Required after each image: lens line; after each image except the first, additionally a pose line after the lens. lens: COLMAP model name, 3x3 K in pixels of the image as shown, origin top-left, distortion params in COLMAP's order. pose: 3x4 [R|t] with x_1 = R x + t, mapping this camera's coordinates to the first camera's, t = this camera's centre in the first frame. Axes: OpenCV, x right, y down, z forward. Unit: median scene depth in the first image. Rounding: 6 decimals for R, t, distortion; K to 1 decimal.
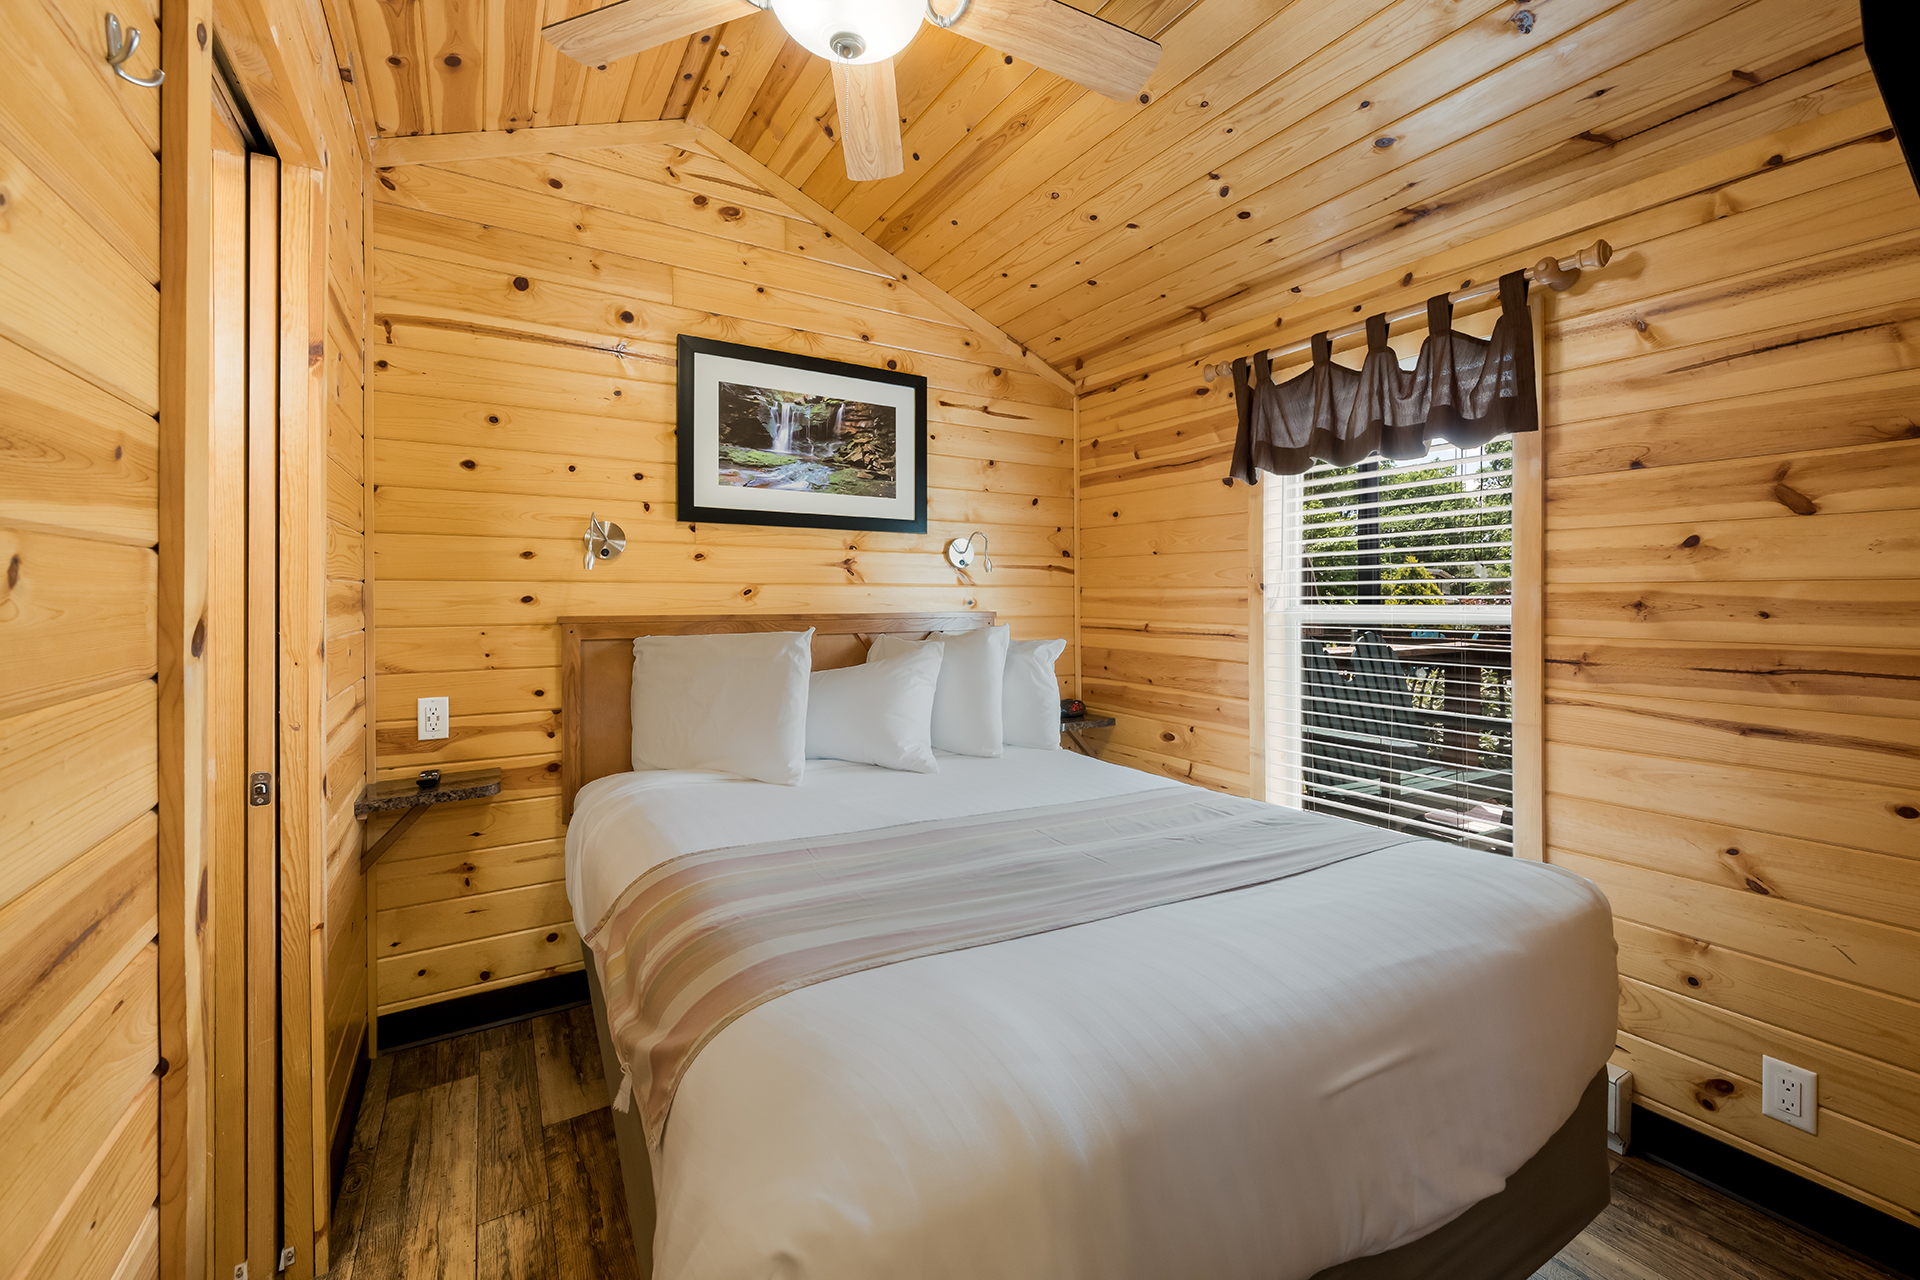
lens RADIAL K [[761.4, 0, 964.8], [0, 761.4, 609.9], [0, 0, 1]] dist [-0.001825, -0.000158]
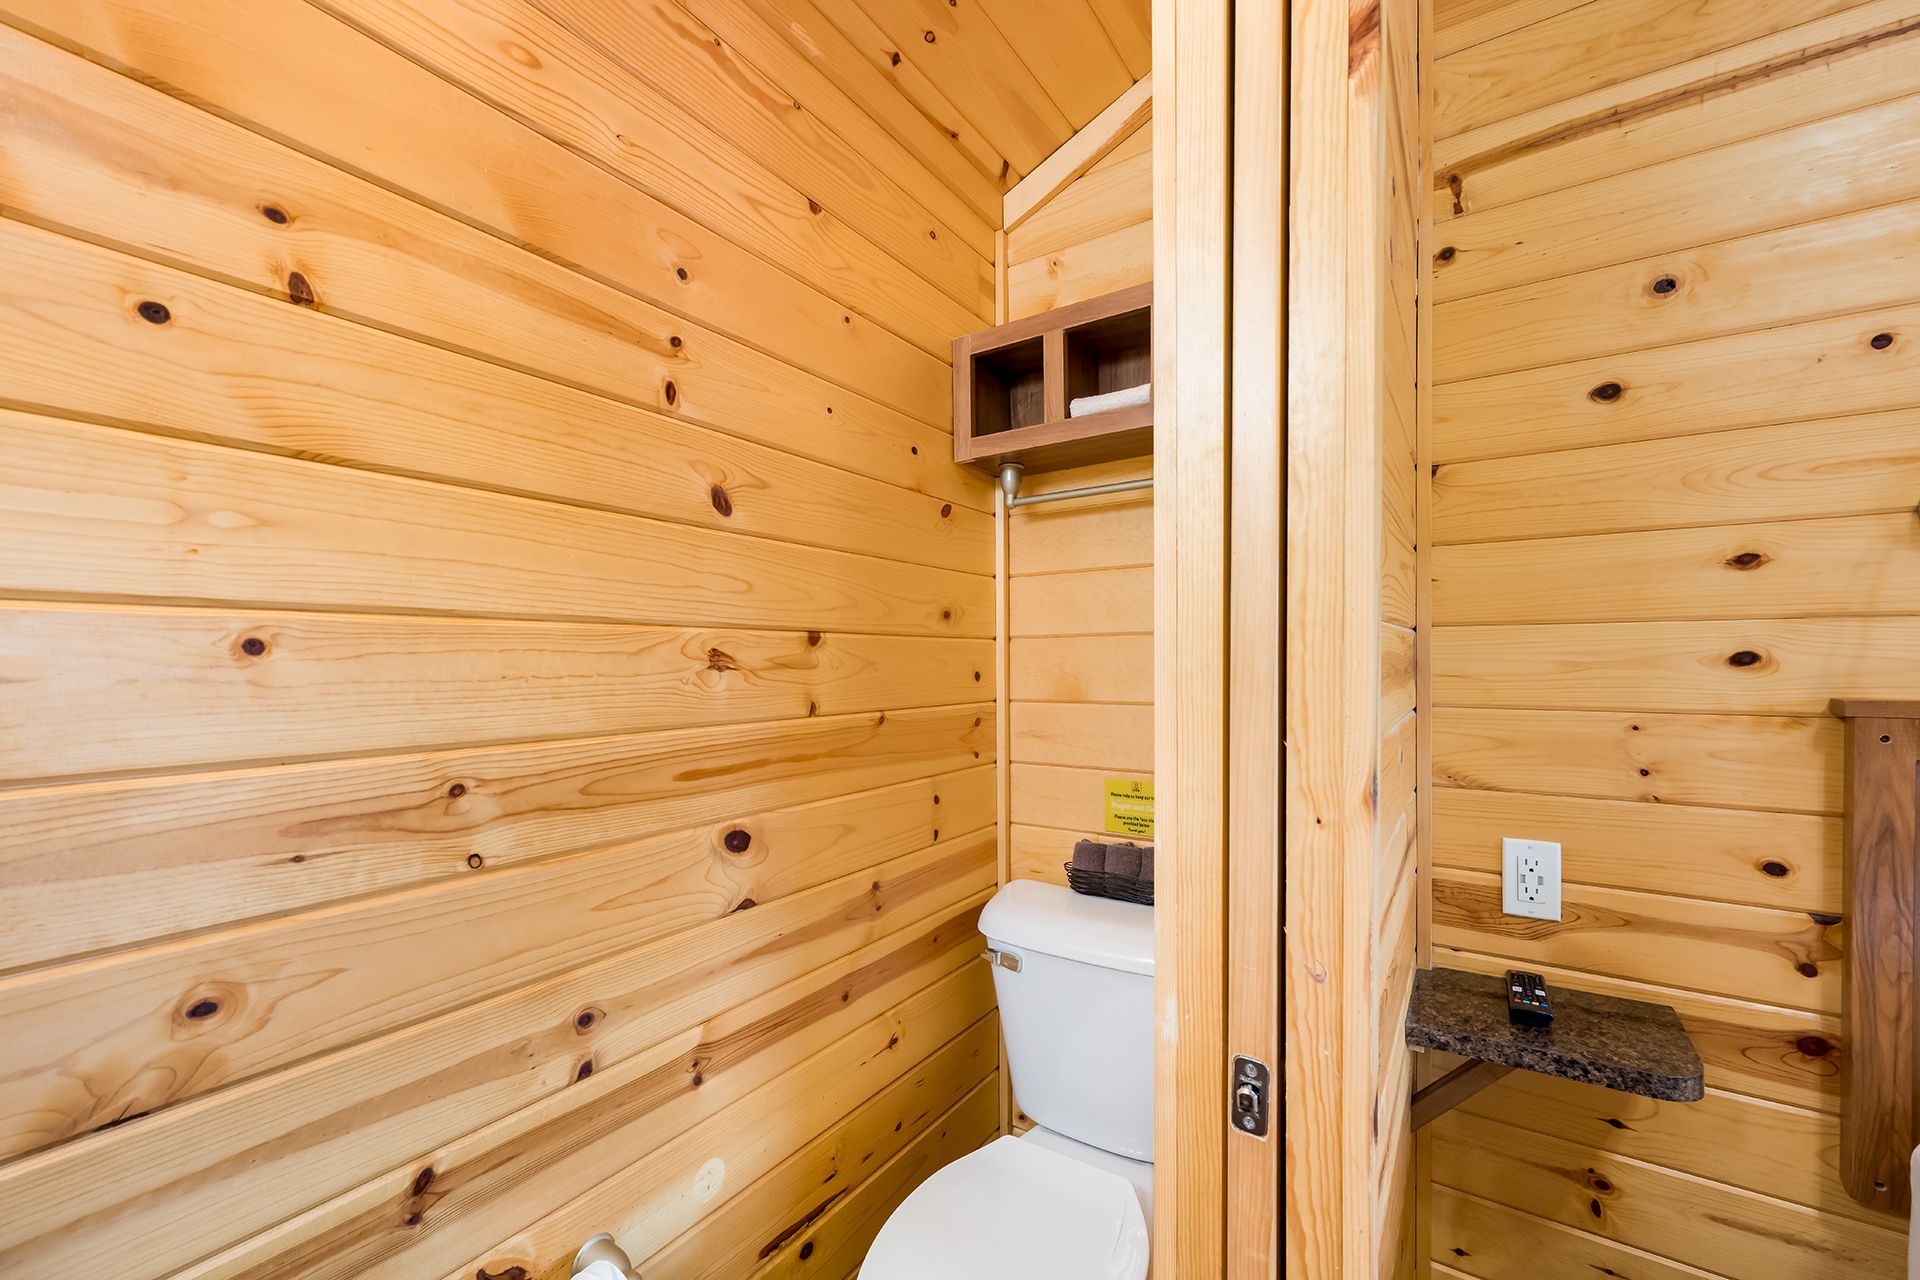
lens RADIAL K [[763.5, 0, 960.5], [0, 763.5, 650.2], [0, 0, 1]] dist [0.001654, 0.000178]
pose [[0.395663, -0.005021, -0.918382, -0.363405], [-0.009355, 0.999911, -0.009497, -0.010955], [0.918348, 0.012349, 0.395581, 0.414765]]
